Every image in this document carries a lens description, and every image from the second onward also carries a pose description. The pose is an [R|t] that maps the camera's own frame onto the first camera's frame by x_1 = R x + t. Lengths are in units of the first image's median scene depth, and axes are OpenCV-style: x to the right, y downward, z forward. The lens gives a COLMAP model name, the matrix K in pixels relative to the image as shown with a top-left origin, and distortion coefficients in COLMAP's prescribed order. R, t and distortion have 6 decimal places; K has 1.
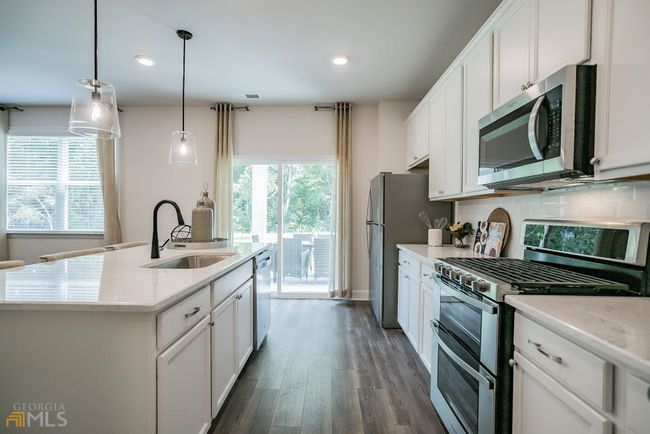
lens RADIAL K [[315.6, 0, 328.9], [0, 315.6, 215.7], [0, 0, 1]] dist [-0.001663, 0.002916]
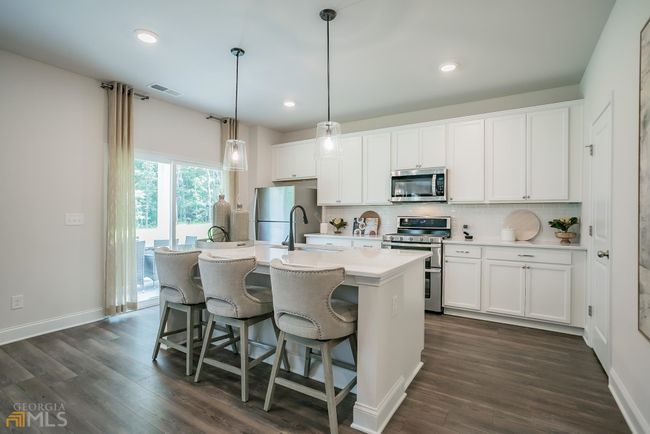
lens RADIAL K [[315.6, 0, 321.1], [0, 315.6, 214.8], [0, 0, 1]] dist [-0.001663, 0.002916]
pose [[0.533644, -0.007247, 0.845678, -1.009749], [0.010047, 0.999947, 0.002229, -0.005426], [-0.845649, 0.007307, 0.533689, 0.135338]]
